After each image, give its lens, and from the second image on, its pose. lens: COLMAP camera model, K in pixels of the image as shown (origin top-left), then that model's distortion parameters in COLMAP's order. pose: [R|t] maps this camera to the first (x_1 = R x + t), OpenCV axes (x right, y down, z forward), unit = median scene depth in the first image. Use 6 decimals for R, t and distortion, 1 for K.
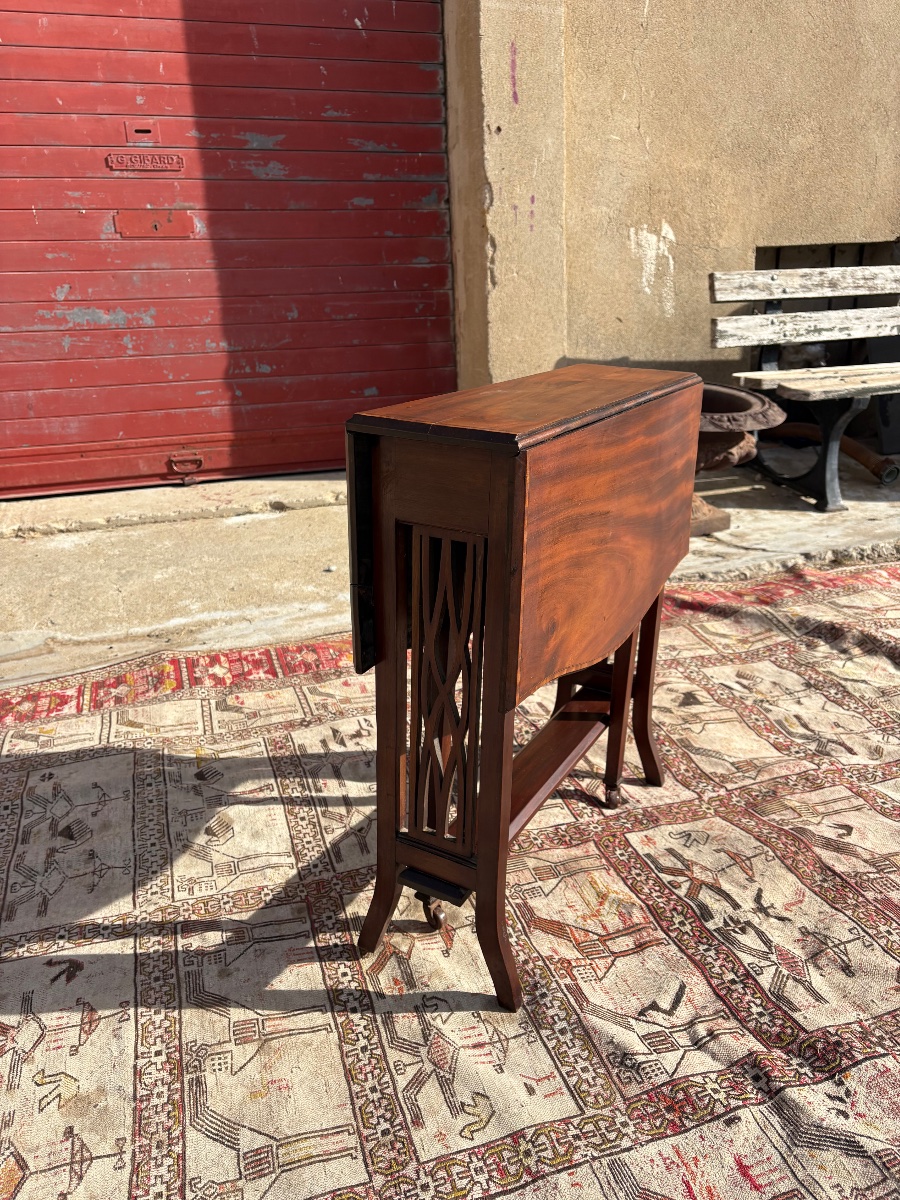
lens RADIAL K [[906.0, 0, 454.7], [0, 906.0, 597.8], [0, 0, 1]] dist [0.015800, 0.005059]
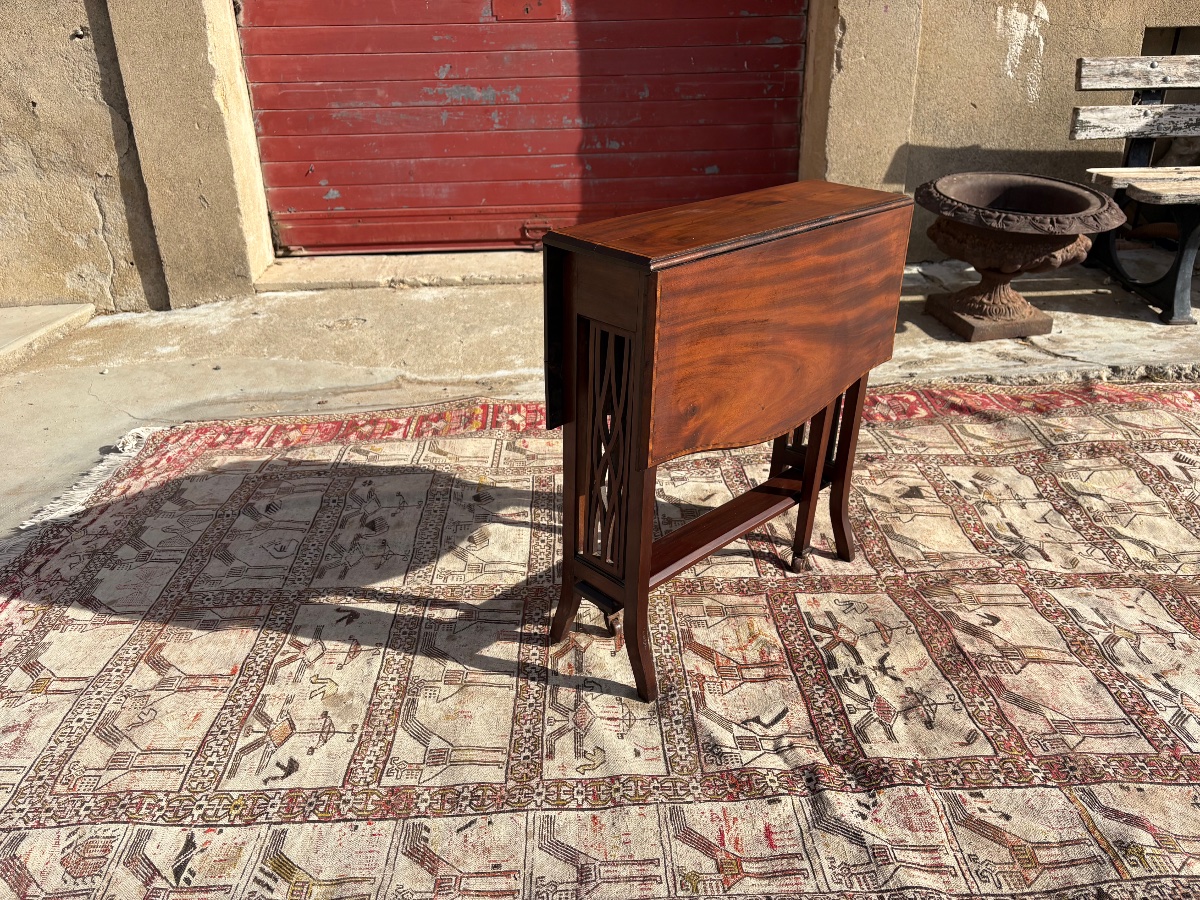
lens RADIAL K [[897.4, 0, 598.2], [0, 897.4, 456.7], [0, 0, 1]] dist [0.023219, -0.006139]
pose [[0.961277, 0.123306, -0.246461, 0.176983], [-0.096749, 0.988391, 0.117144, -0.022073], [0.258045, -0.088763, 0.962047, -0.143484]]
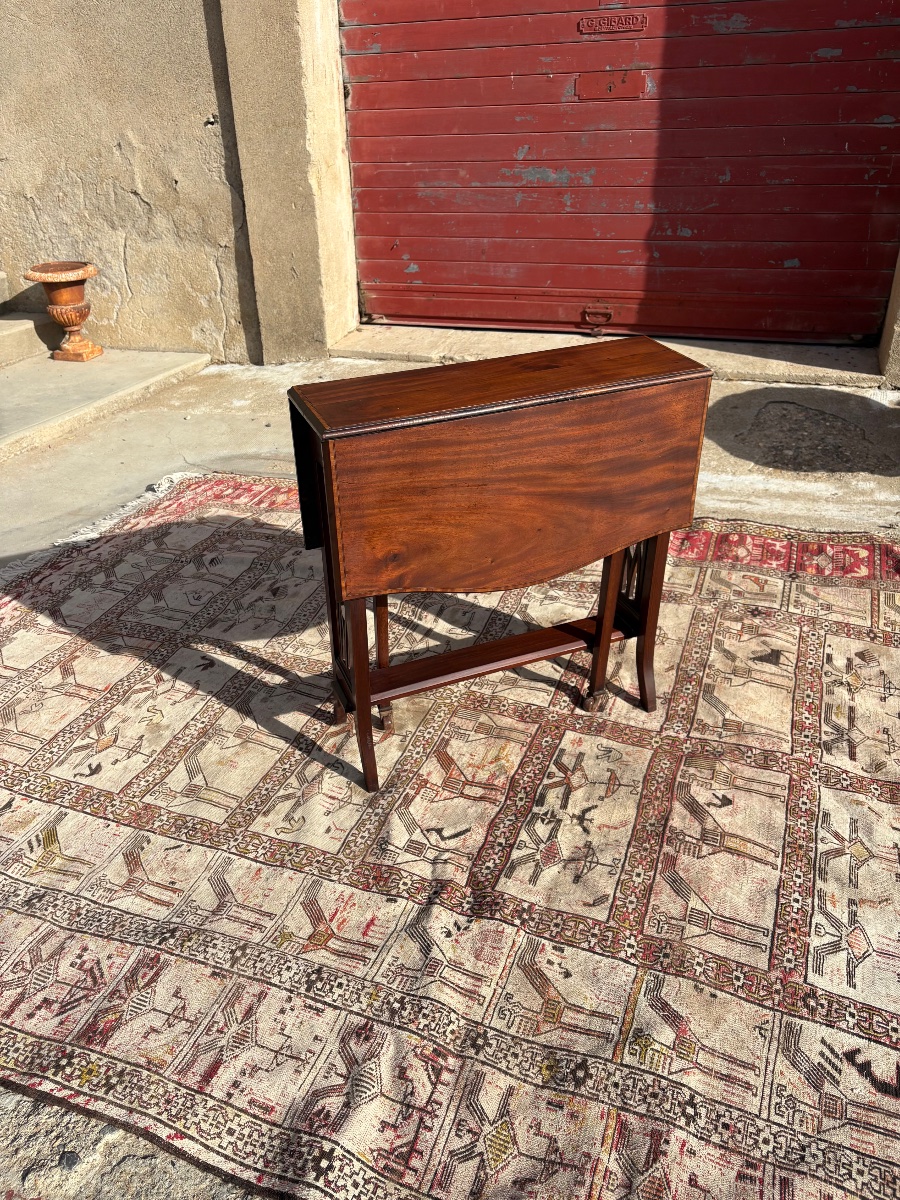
lens RADIAL K [[897.4, 0, 448.9], [0, 897.4, 591.7], [0, 0, 1]] dist [0.017794, 0.000978]
pose [[0.780325, 0.309992, -0.543136, 0.574426], [-0.191497, 0.945222, 0.264356, -0.183176], [0.595333, -0.102275, 0.796943, -0.048753]]
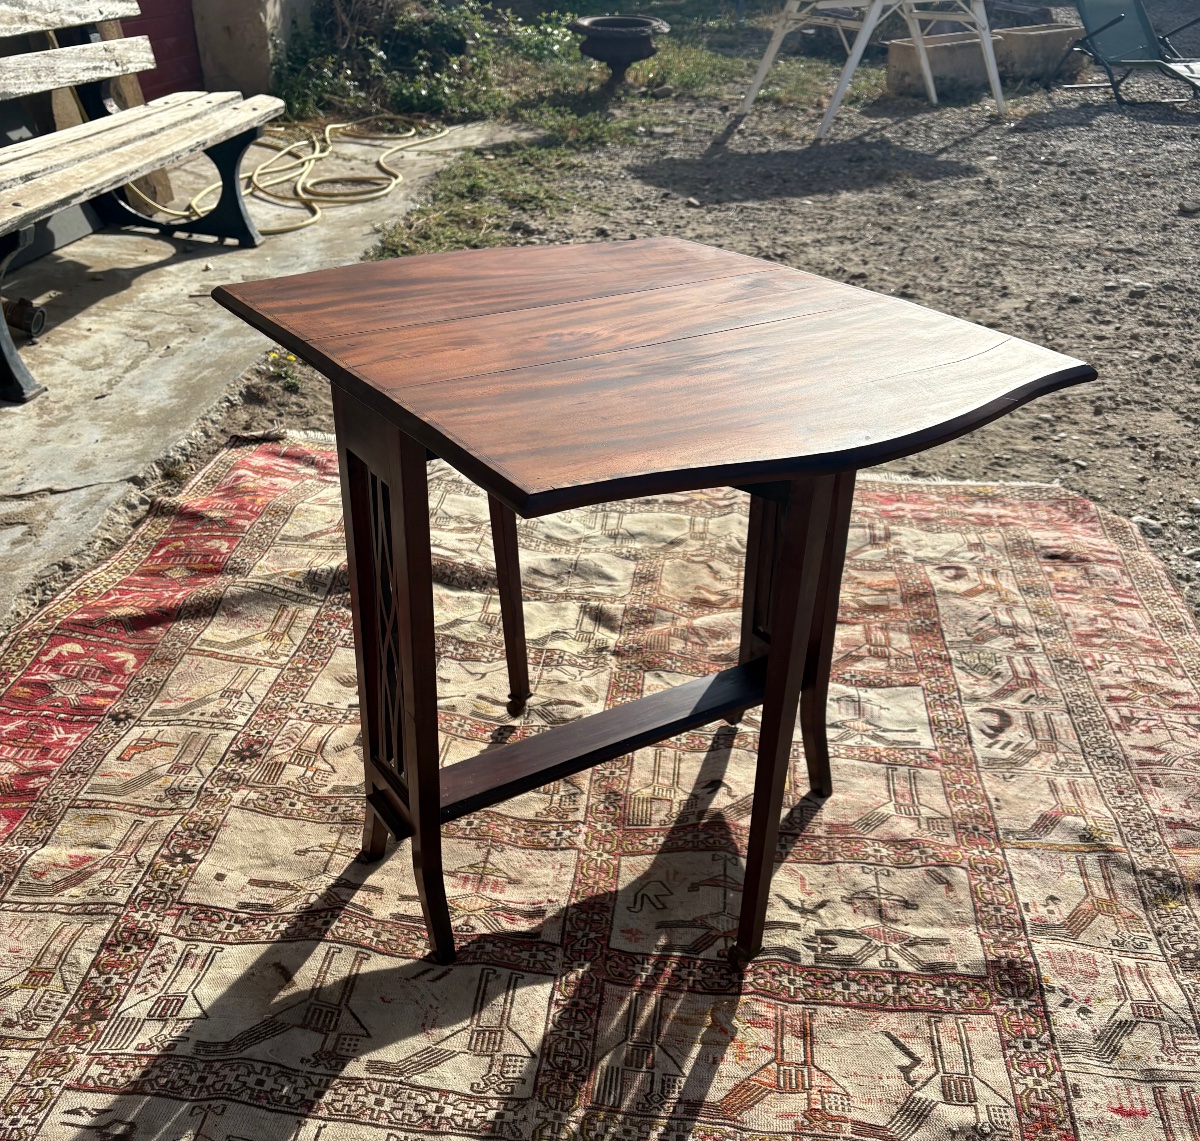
lens RADIAL K [[1230.3, 0, 600.0], [0, 1230.3, 570.5], [0, 0, 1]] dist [0.011321, 0.027236]
pose [[0.397755, -0.386150, 0.832273, -0.476641], [0.258411, 0.917545, 0.302216, -0.296088], [-0.880349, 0.094861, 0.464744, 0.425491]]
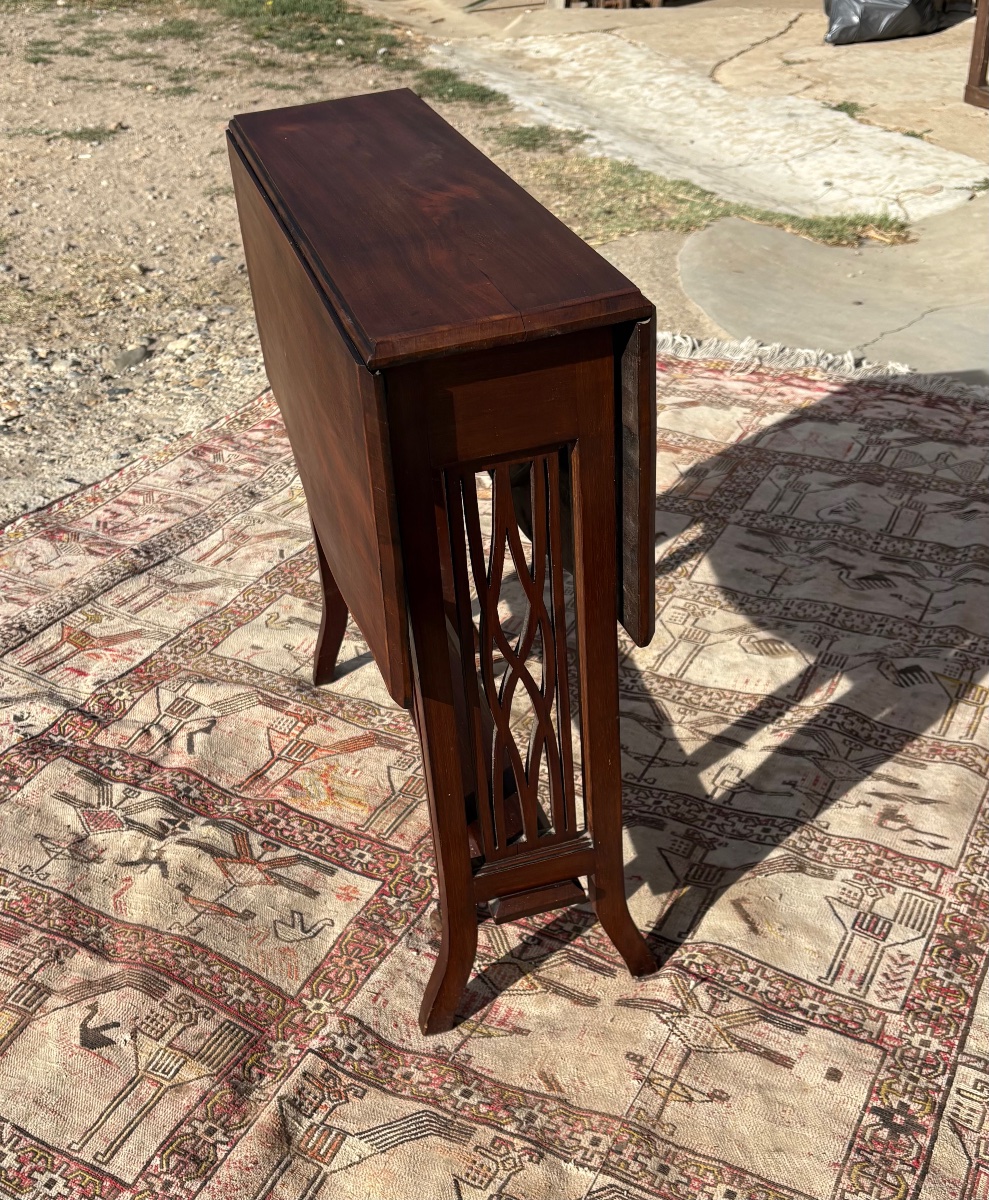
lens RADIAL K [[1423.3, 0, 484.9], [0, 1423.3, 601.0], [0, 0, 1]] dist [0.176922, -0.495291]
pose [[-0.708265, 0.405664, -0.577752, 0.570350], [-0.189966, 0.678699, 0.709422, -0.561507], [0.679907, 0.612212, -0.403636, 1.162166]]
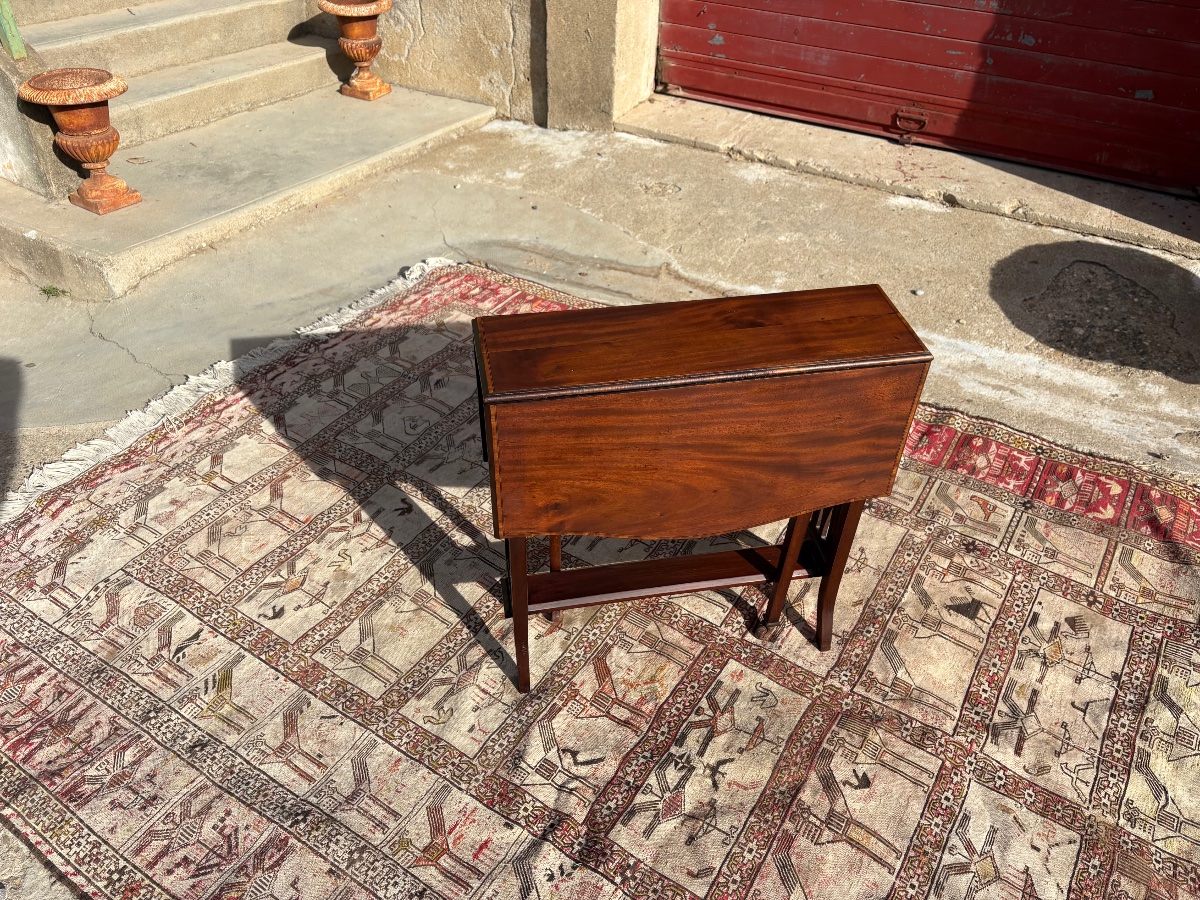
lens RADIAL K [[906.0, 0, 619.8], [0, 906.0, 448.0], [0, 0, 1]] dist [0.017067, 0.006693]
pose [[0.643503, 0.509432, -0.571299, 0.554360], [-0.285062, 0.852171, 0.438799, -0.410224], [0.710383, -0.119513, 0.693594, 0.065018]]
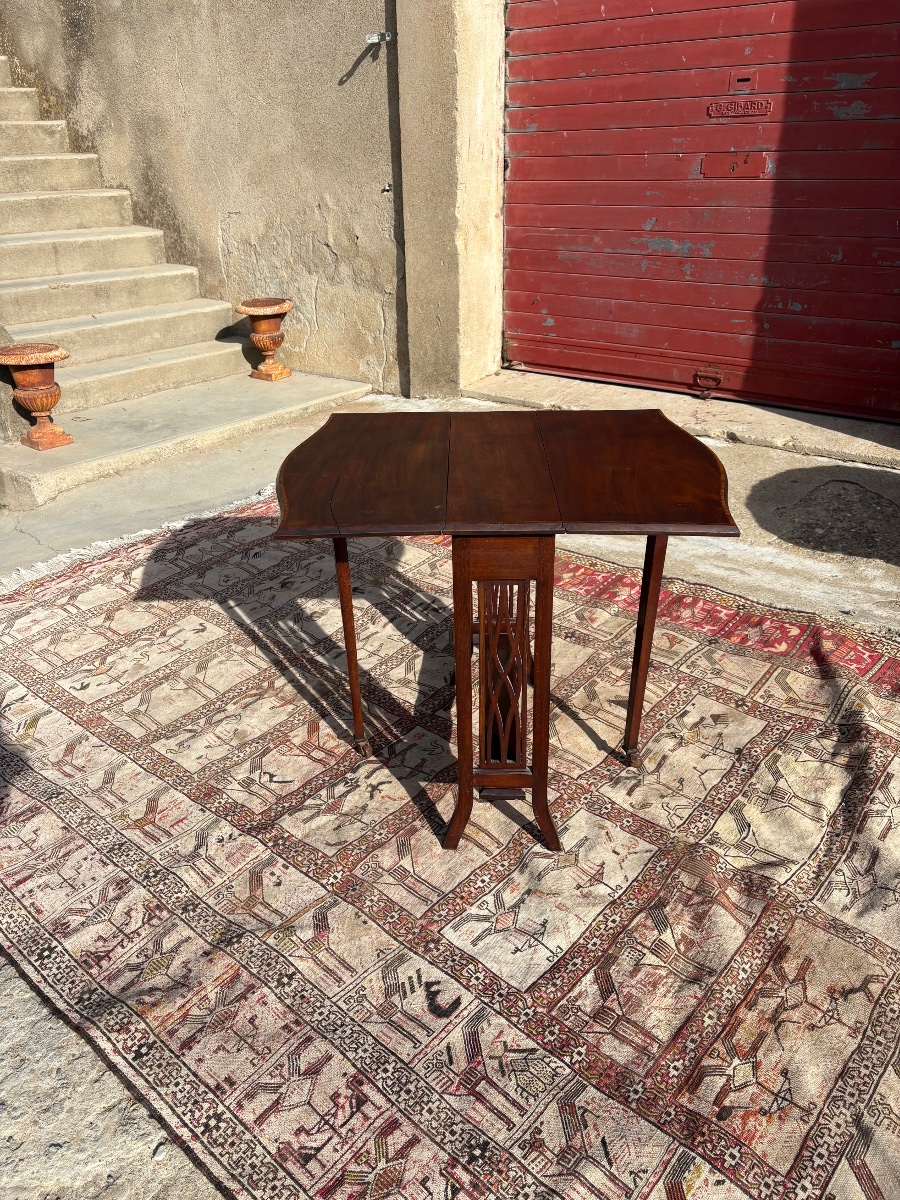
lens RADIAL K [[897.3, 0, 452.8], [0, 897.3, 603.7], [0, 0, 1]] dist [0.013473, 0.004450]
pose [[0.537353, 0.405884, -0.739263, 1.066317], [-0.256558, 0.913699, 0.315170, -0.355195], [0.803386, 0.020306, 0.595112, 0.130143]]
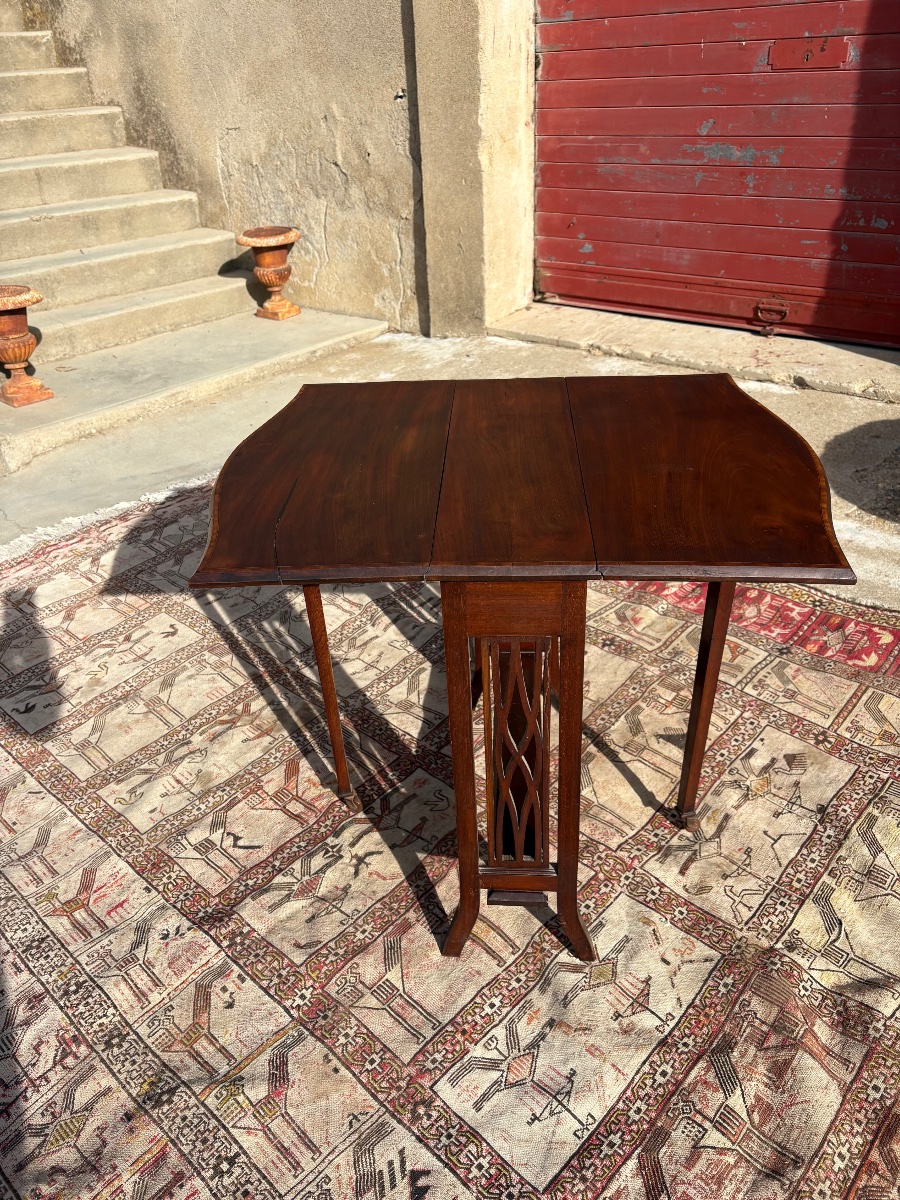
lens RADIAL K [[901.4, 0, 451.6], [0, 901.4, 595.9], [0, 0, 1]] dist [0.010328, 0.010303]
pose [[0.507343, 0.453412, -0.732817, 0.859429], [-0.236067, 0.890984, 0.387840, -0.373421], [0.828780, -0.023774, 0.559070, 0.306146]]
